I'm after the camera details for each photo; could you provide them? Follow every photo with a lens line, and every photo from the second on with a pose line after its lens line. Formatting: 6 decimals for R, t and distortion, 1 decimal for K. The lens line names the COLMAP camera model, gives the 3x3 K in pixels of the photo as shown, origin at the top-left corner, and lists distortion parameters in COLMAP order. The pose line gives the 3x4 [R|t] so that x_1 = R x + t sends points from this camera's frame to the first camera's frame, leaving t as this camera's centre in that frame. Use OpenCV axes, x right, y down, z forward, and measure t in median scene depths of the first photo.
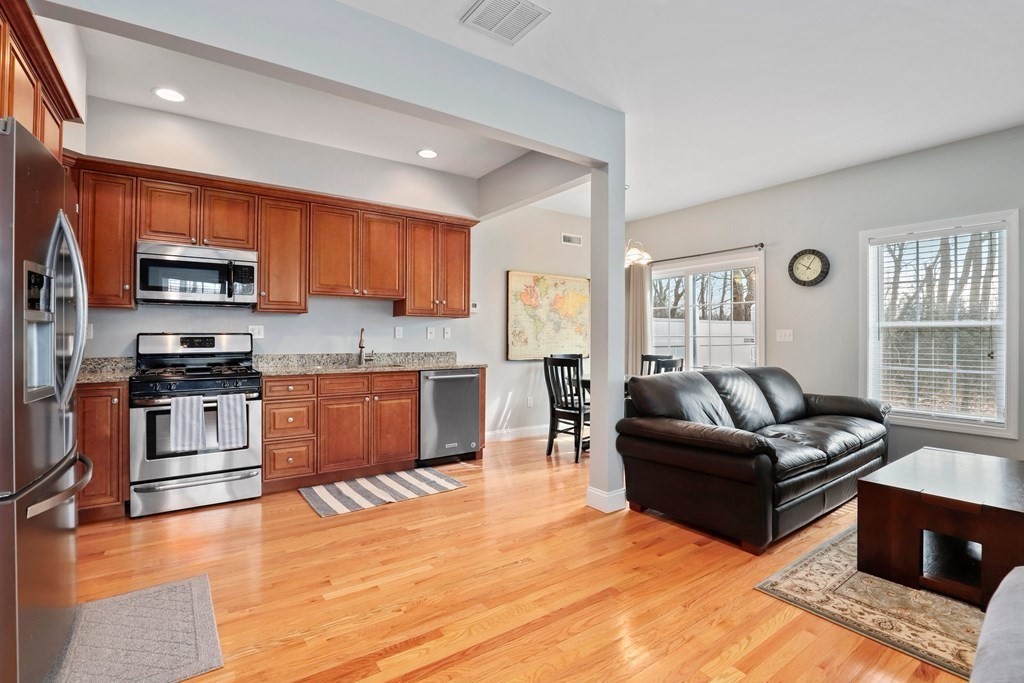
lens RADIAL K [[476.9, 0, 514.5], [0, 476.9, 332.2], [0, 0, 1]] dist [-0.026928, 0.001001]
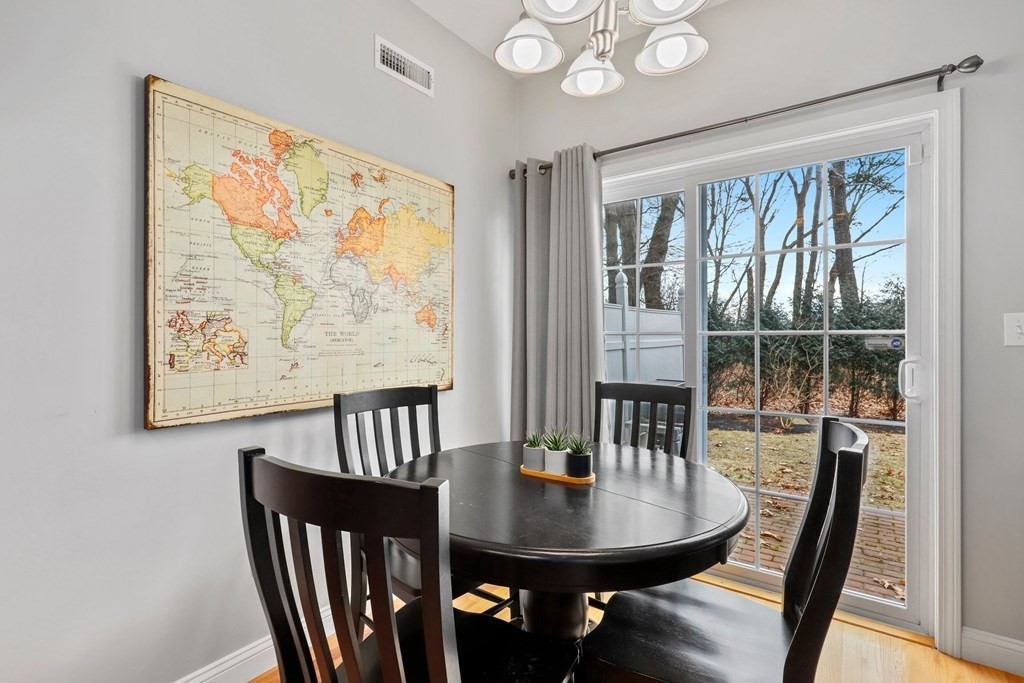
lens RADIAL K [[483.1, 0, 513.7], [0, 483.1, 337.4], [0, 0, 1]] dist [-0.027940, 0.004657]
pose [[0.948309, -0.006071, 0.317289, 0.135184], [0.002414, 0.999926, 0.011920, 0.011463], [-0.317338, -0.010538, 0.948254, 1.047876]]
